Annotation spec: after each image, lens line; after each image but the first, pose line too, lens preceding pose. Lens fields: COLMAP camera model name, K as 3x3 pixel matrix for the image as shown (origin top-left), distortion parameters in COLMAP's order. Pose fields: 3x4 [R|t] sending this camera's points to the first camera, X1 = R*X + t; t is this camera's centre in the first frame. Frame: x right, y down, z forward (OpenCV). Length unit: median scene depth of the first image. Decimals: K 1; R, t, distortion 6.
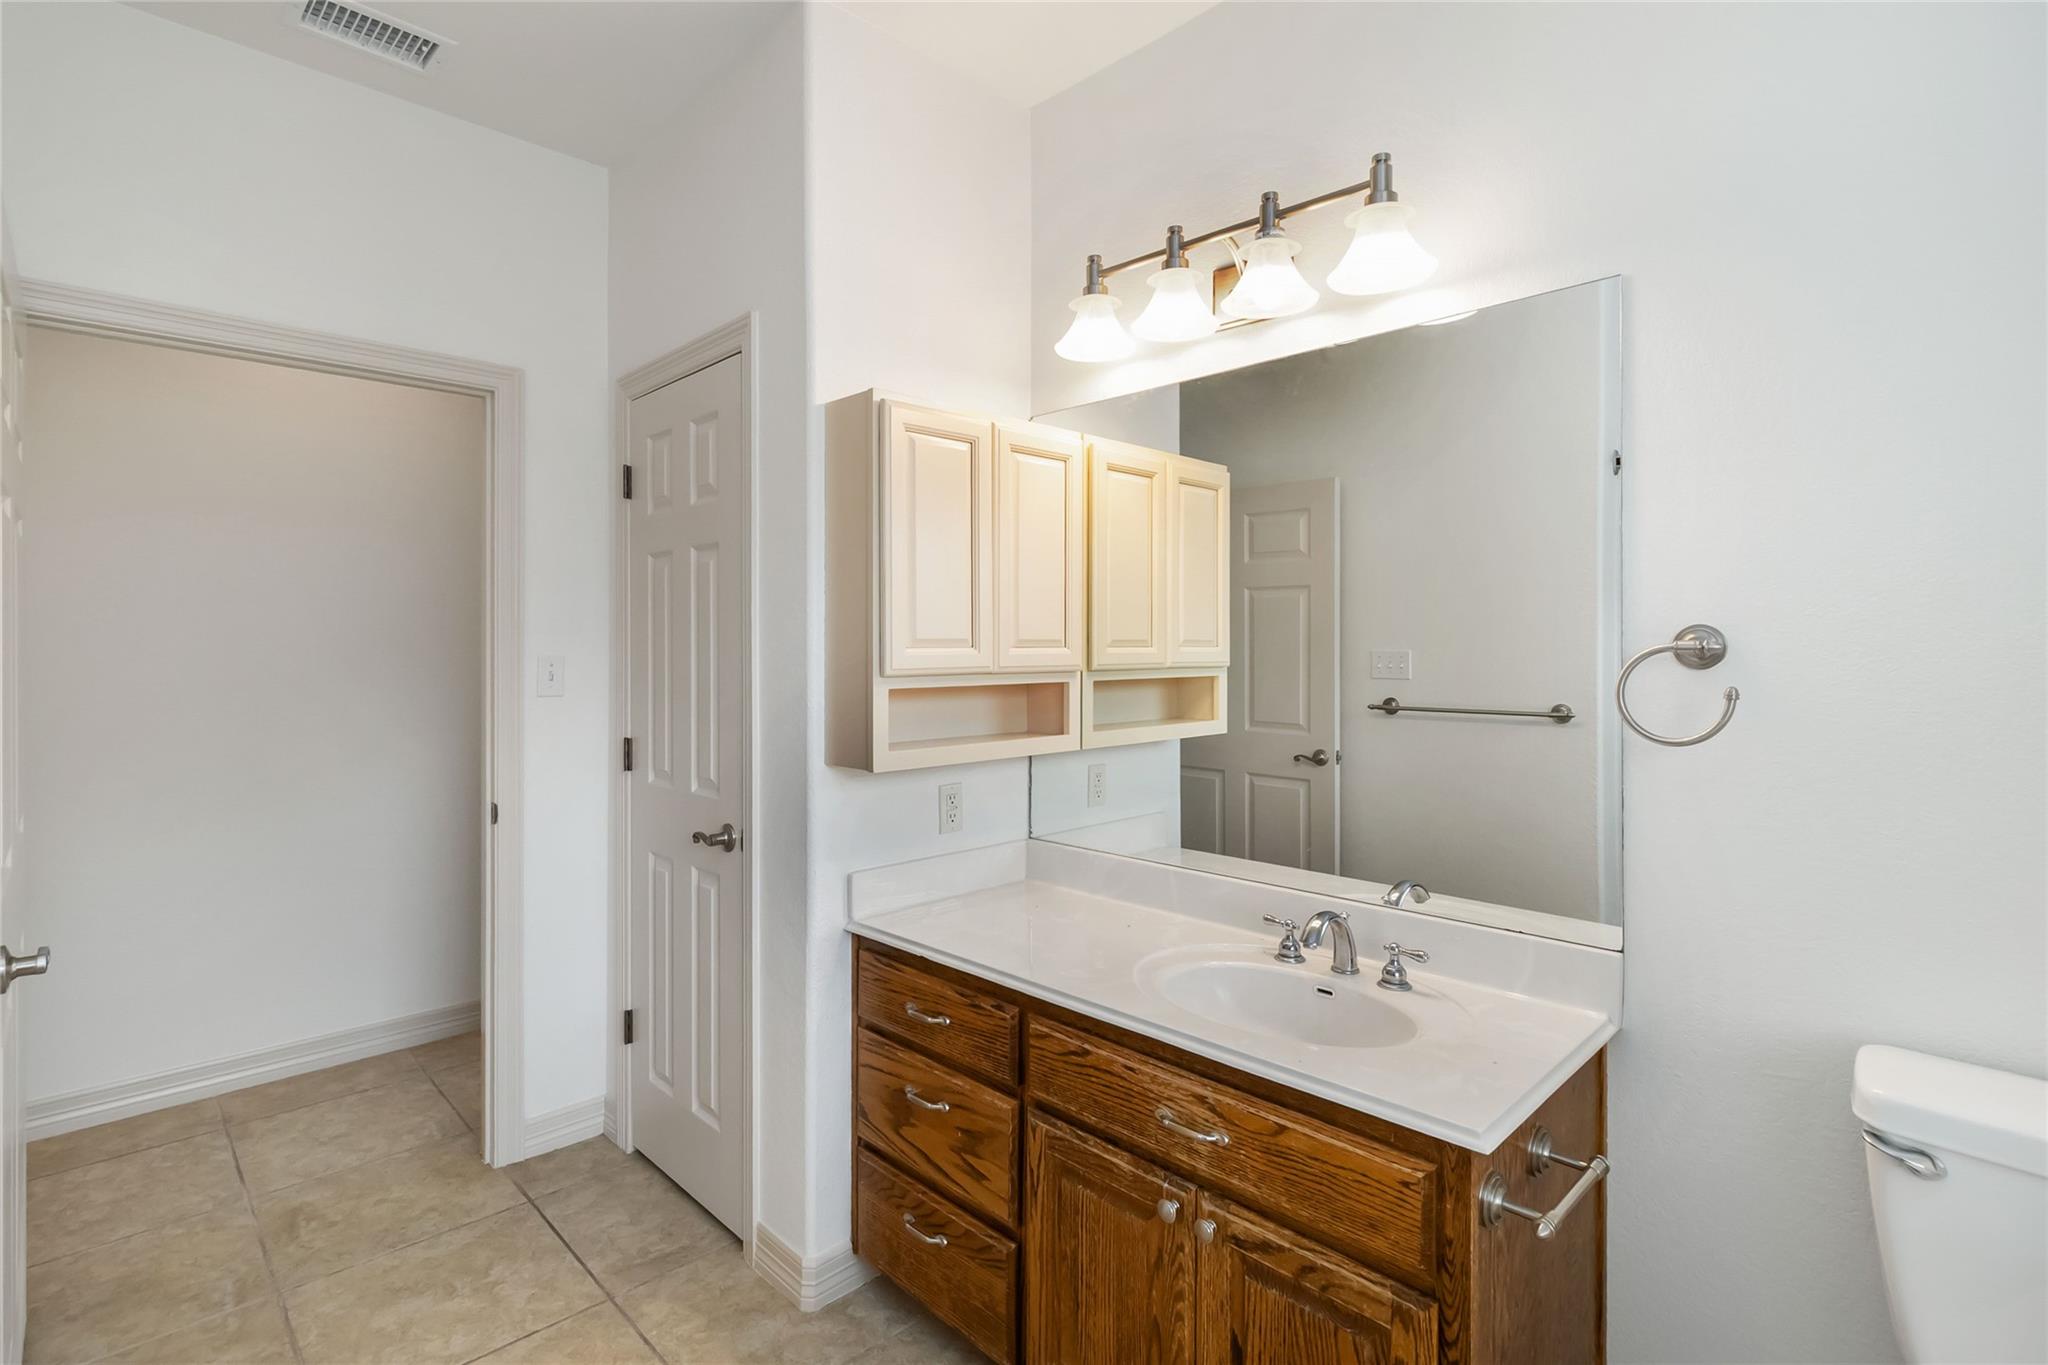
lens RADIAL K [[975.7, 0, 1014.6], [0, 975.7, 642.3], [0, 0, 1]] dist [0.002068, -0.000085]
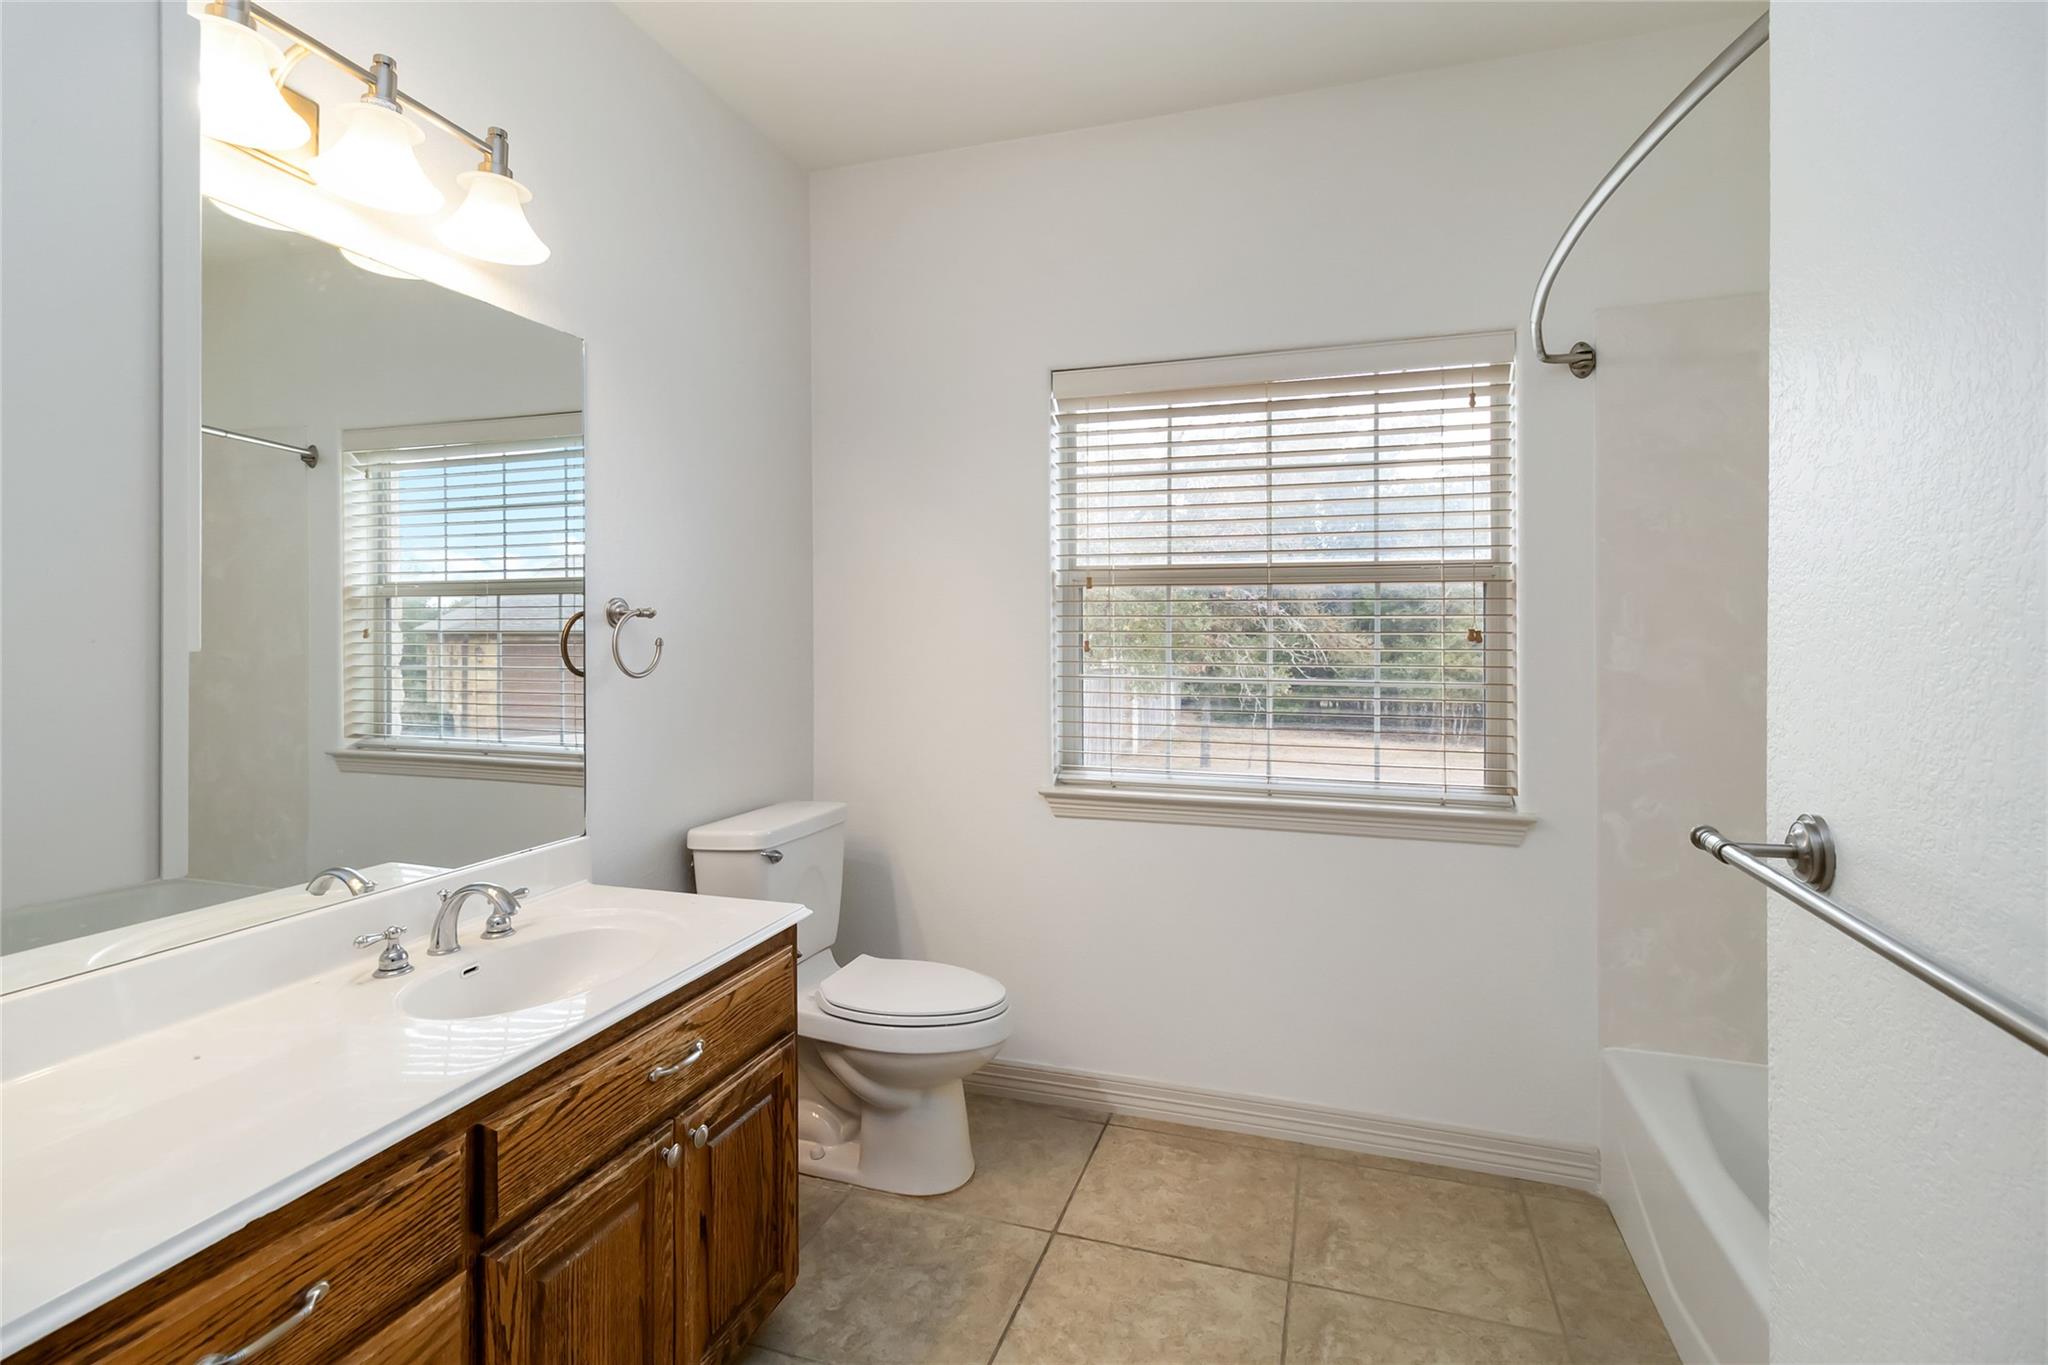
lens RADIAL K [[975.7, 0, 1014.6], [0, 975.7, 642.3], [0, 0, 1]] dist [0.002068, -0.000085]
pose [[-0.456965, -0.005988, 0.889465, -0.839838], [0.003599, 0.999957, 0.008581, 0.034862], [-0.889477, 0.007123, -0.456924, 1.055597]]
